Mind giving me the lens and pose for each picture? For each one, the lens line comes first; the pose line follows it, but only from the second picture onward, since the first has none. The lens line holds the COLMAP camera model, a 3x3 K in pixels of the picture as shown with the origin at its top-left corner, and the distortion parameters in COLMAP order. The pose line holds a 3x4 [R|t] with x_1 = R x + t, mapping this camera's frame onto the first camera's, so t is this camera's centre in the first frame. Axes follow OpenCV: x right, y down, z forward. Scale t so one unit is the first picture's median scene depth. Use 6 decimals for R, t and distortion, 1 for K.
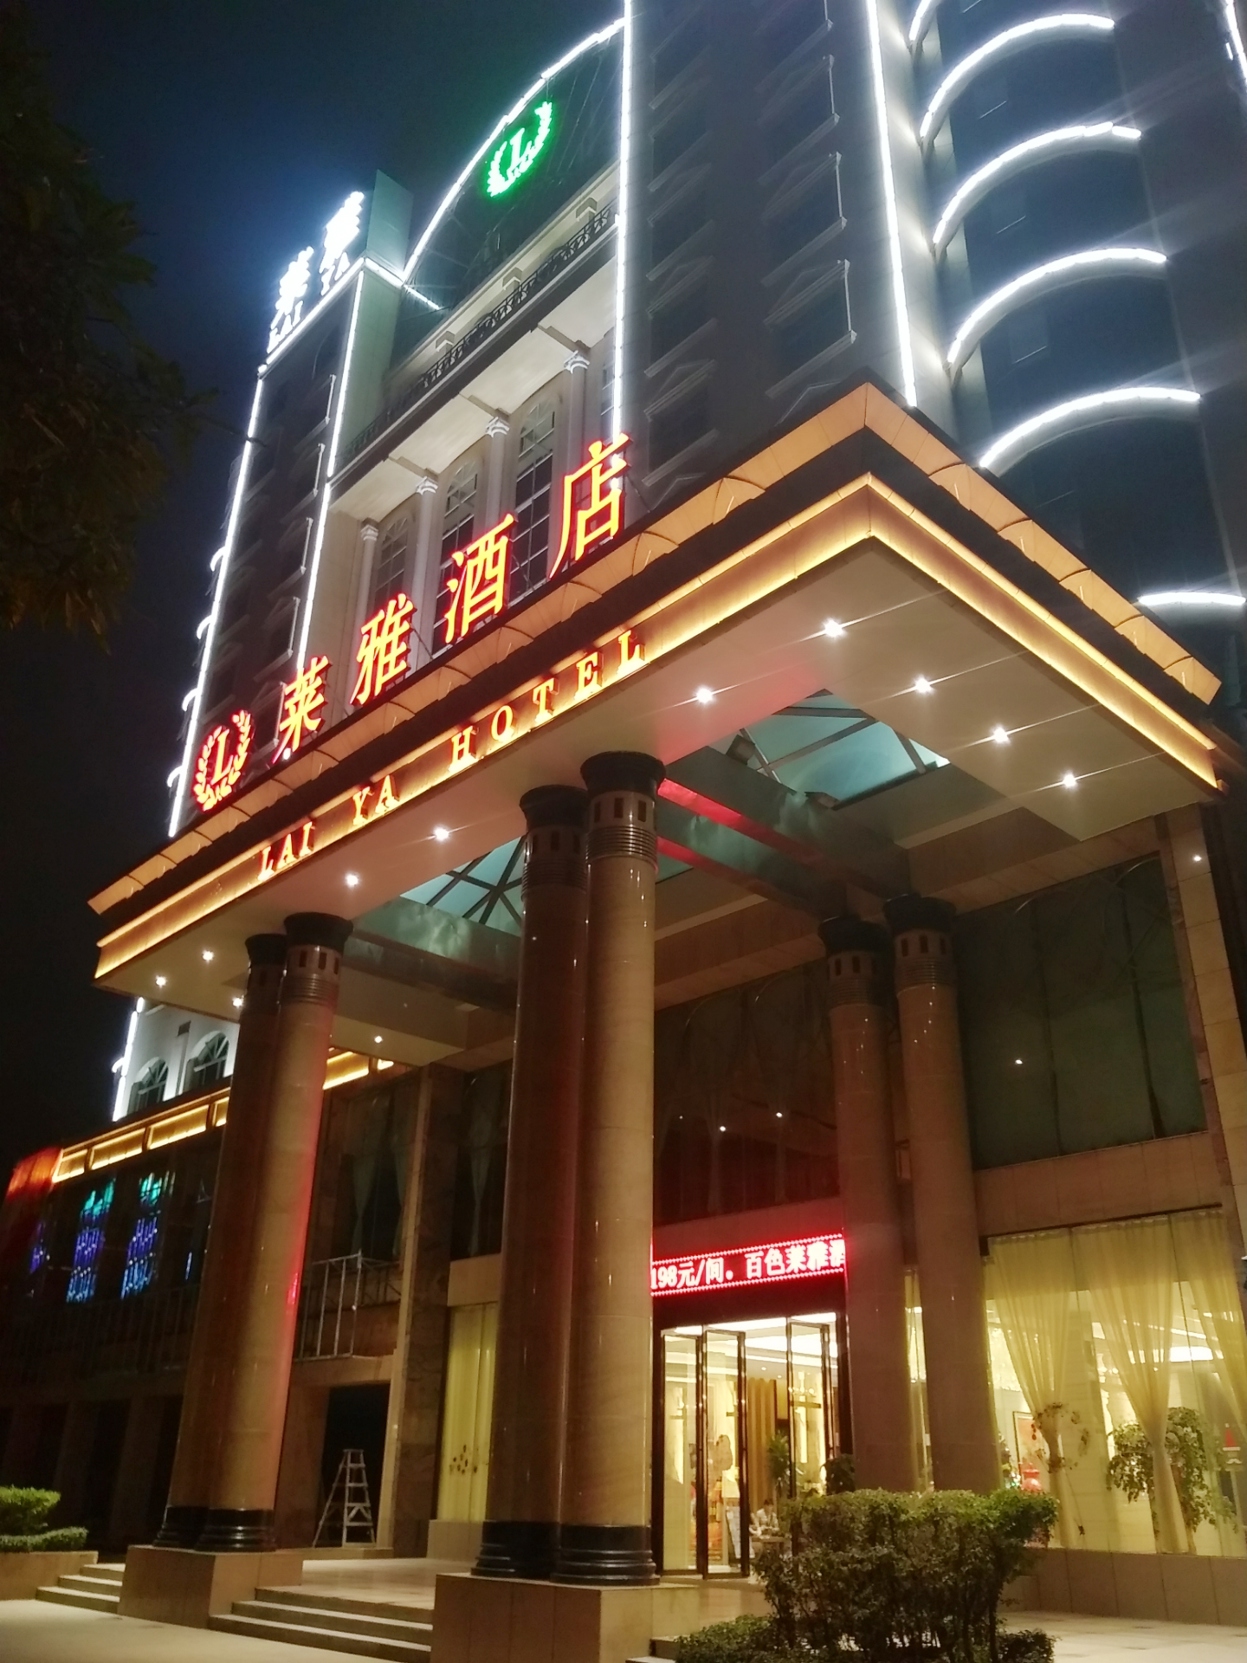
lens RADIAL K [[1333.3, 0, 649.7], [0, 1333.3, 832.5], [0, 0, 1]] dist [-0.046900, 0.004926]
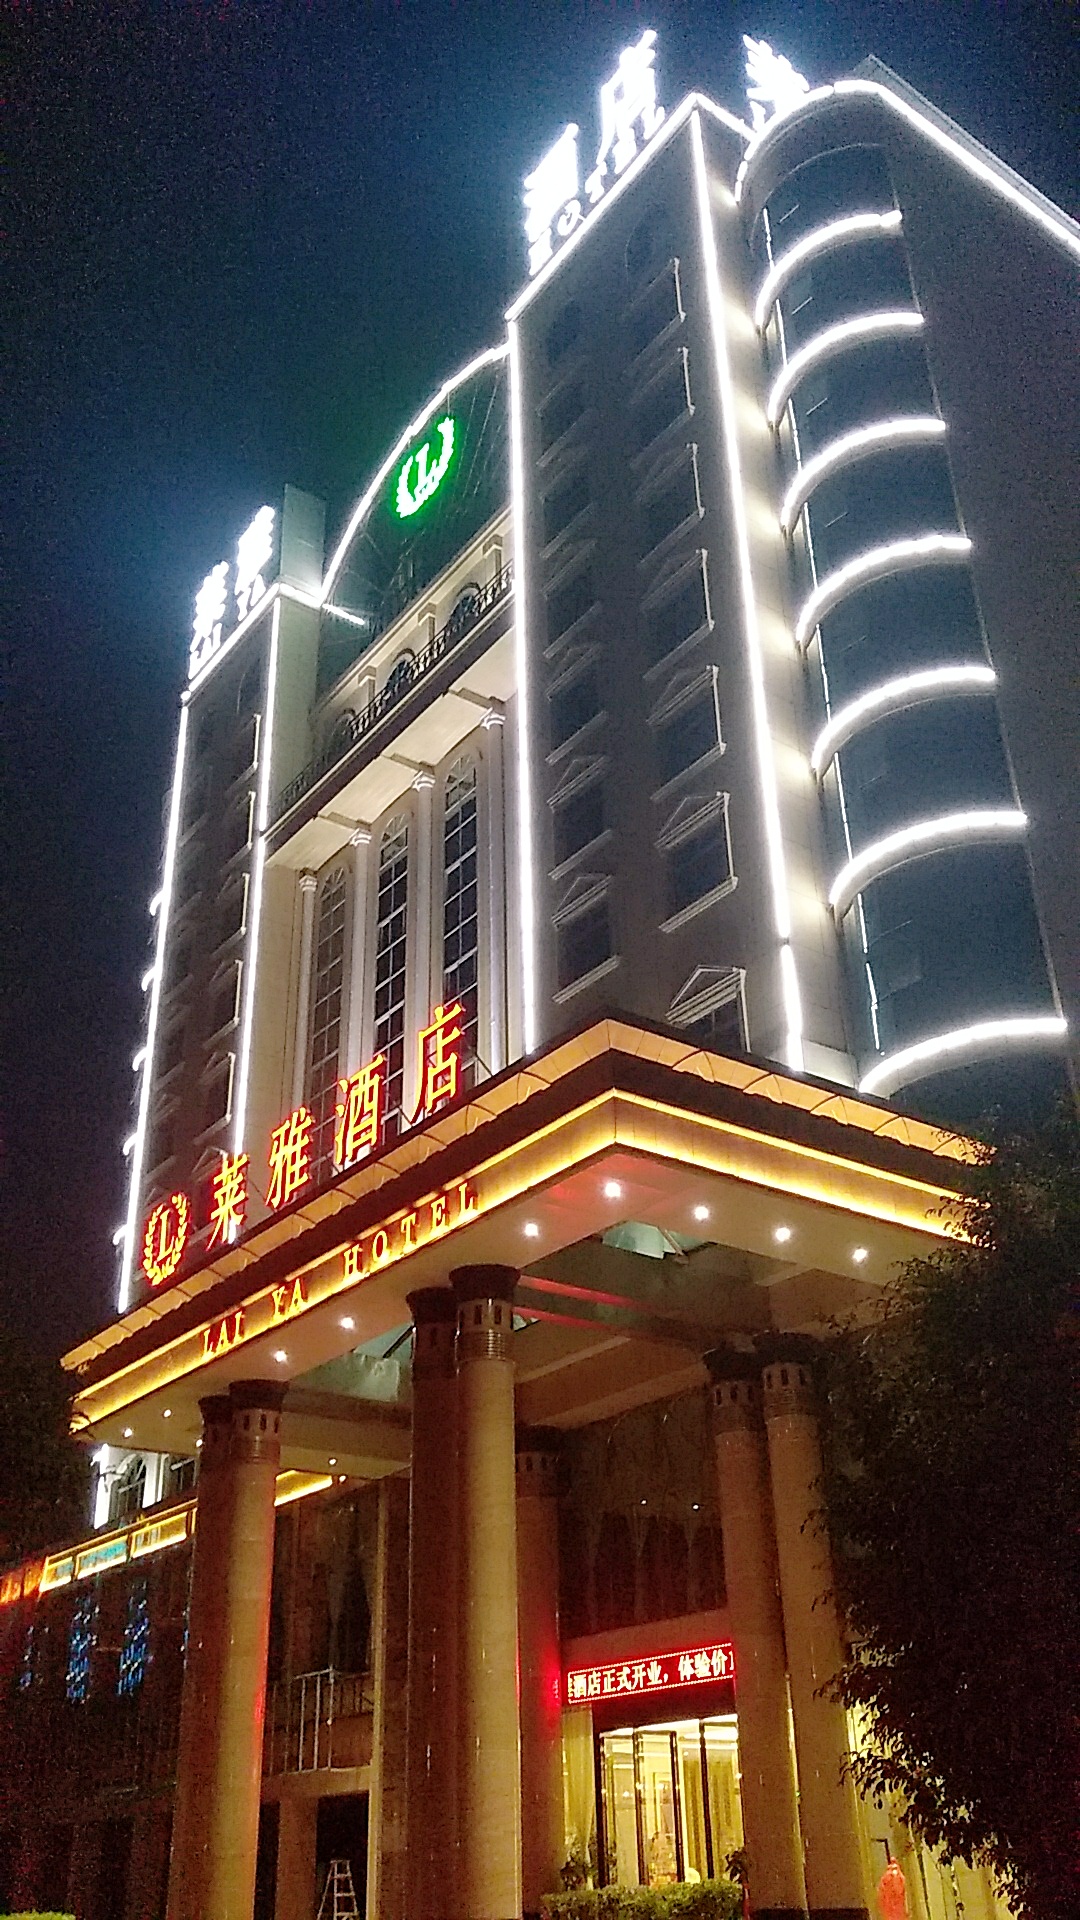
lens RADIAL K [[1652.1, 0, 541.7], [0, 1652.1, 994.1], [0, 0, 1]] dist [0.012688, -0.104856]
pose [[0.990485, -0.092262, -0.102115, 0.137570], [0.088143, 0.995129, -0.044151, -0.151209], [0.105691, 0.034730, 0.993792, -0.322614]]
